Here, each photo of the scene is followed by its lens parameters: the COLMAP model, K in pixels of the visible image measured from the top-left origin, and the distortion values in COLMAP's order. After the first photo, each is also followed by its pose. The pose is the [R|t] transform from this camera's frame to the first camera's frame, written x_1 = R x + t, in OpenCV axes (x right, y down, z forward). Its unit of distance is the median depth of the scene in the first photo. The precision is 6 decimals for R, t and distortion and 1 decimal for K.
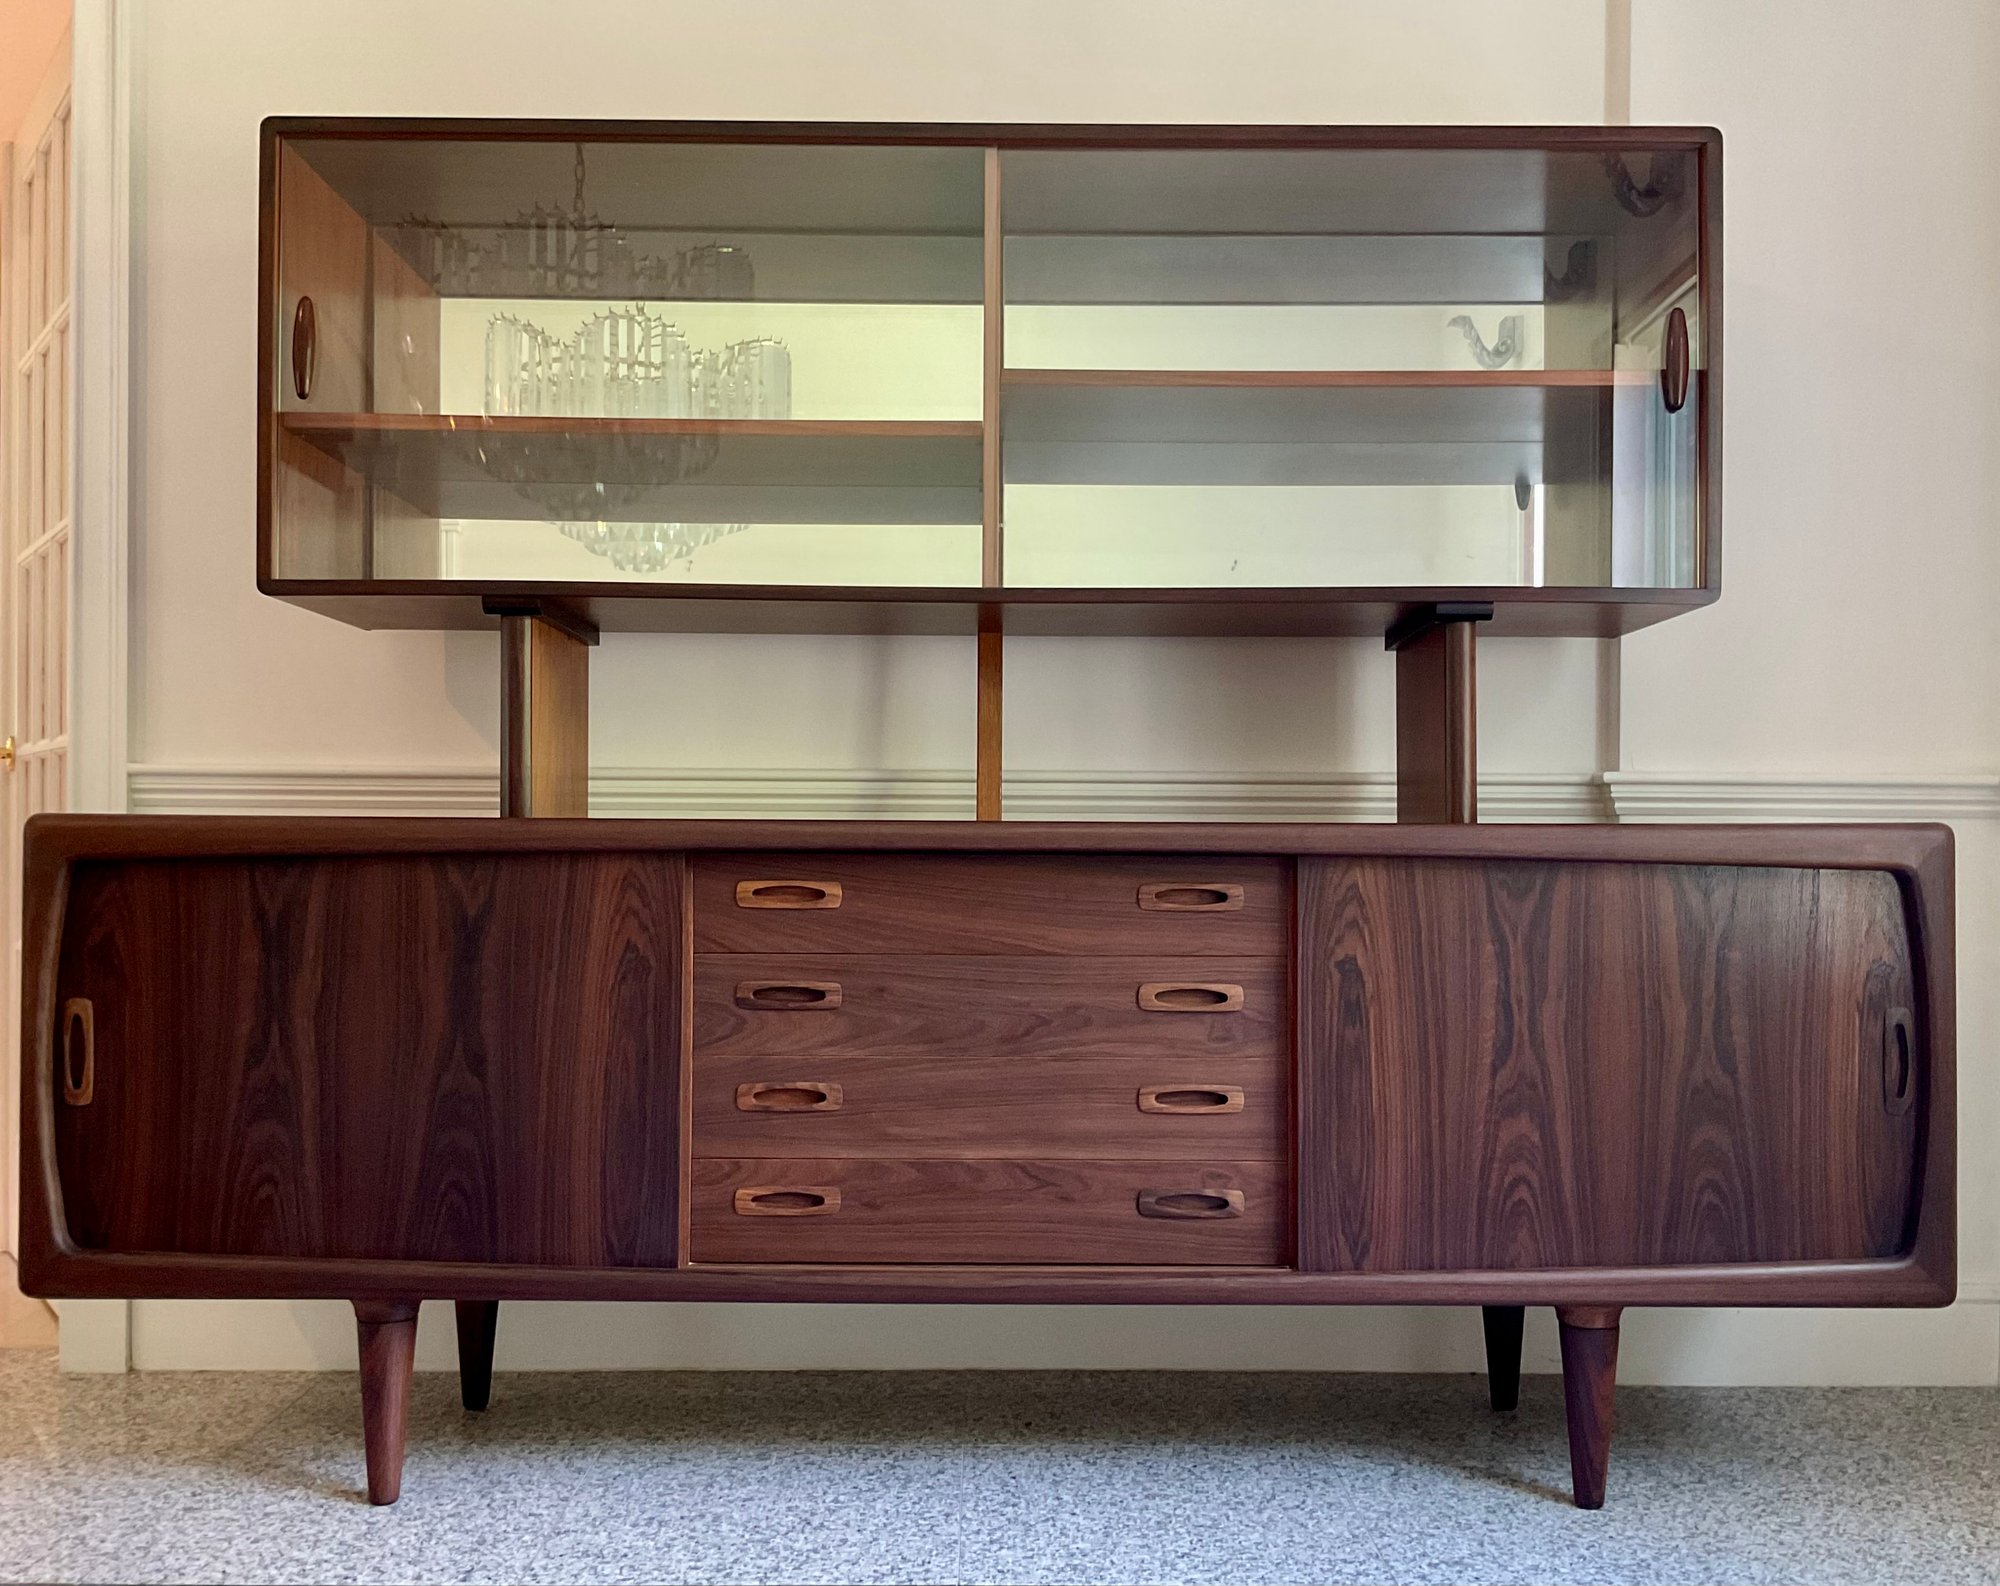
lens RADIAL K [[1941.7, 0, 1012.4], [0, 1941.7, 819.3], [0, 0, 1]] dist [0.115928, -0.255718]
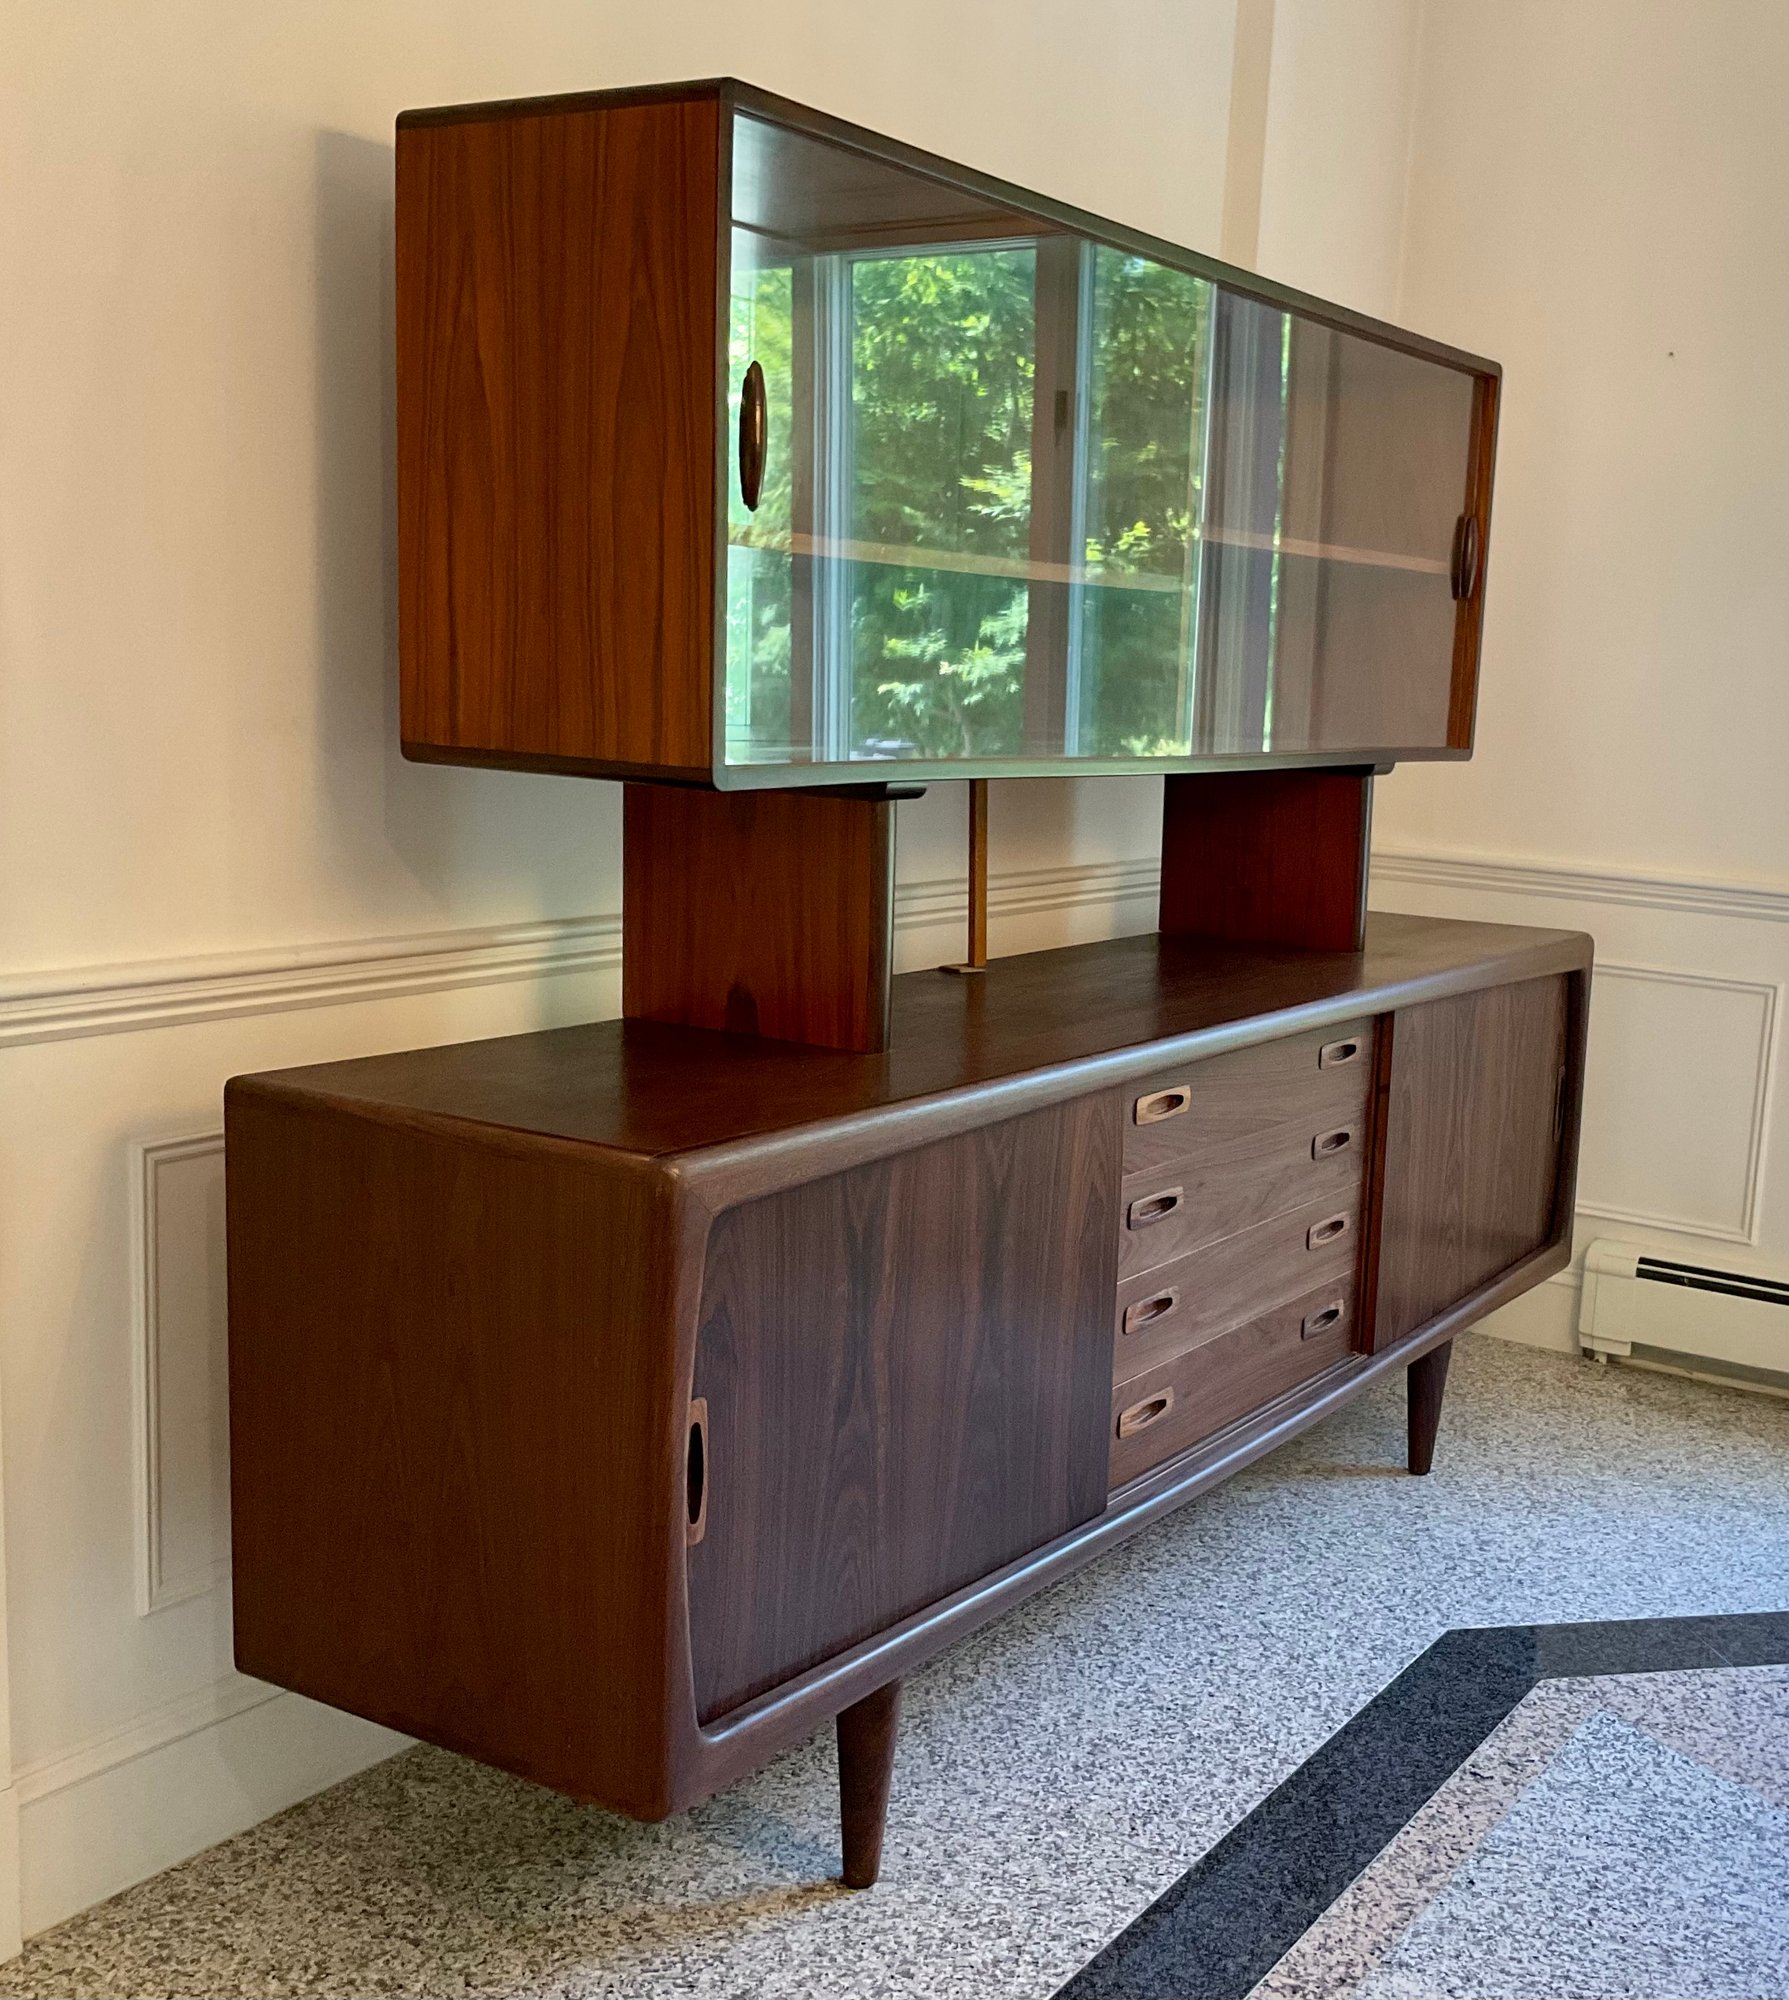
lens RADIAL K [[2265.9, 0, 1127.2], [0, 2265.9, 1010.3], [0, 0, 1]] dist [0.101463, -0.225889]
pose [[0.505743, -0.112673, 0.855295, -1.074378], [-0.061570, 0.984192, 0.166060, -0.191169], [-0.860484, -0.136645, 0.490811, 0.481619]]
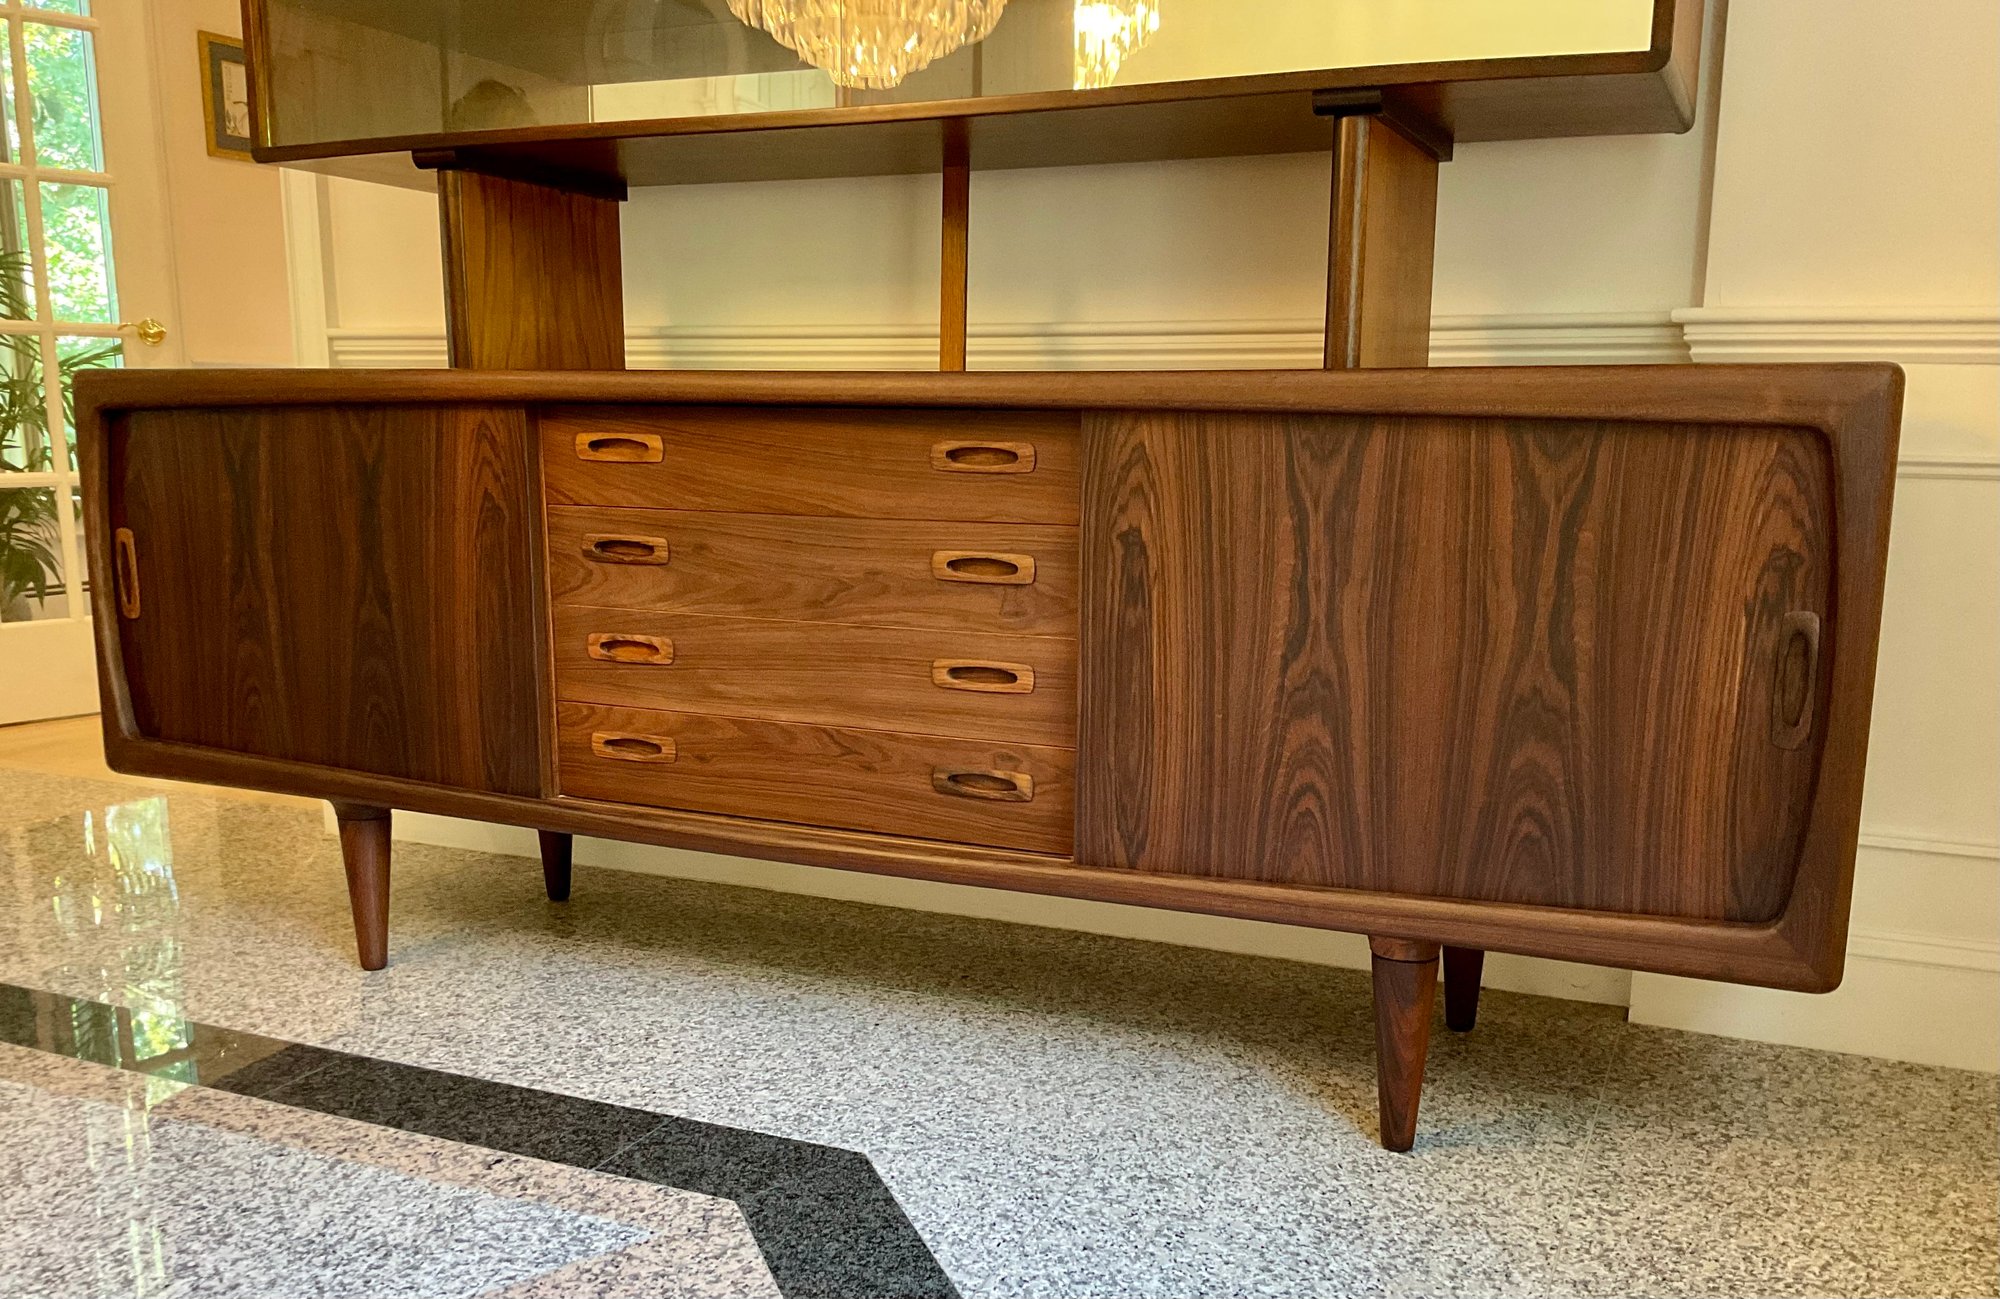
lens RADIAL K [[1704.9, 0, 1036.9], [0, 1704.9, 774.0], [0, 0, 1]] dist [0.118501, -0.268413]
pose [[0.912285, 0.086576, -0.400300, 0.452983], [0.000586, 0.977125, 0.212665, 0.014863], [0.409555, -0.194246, 0.891366, 0.269485]]
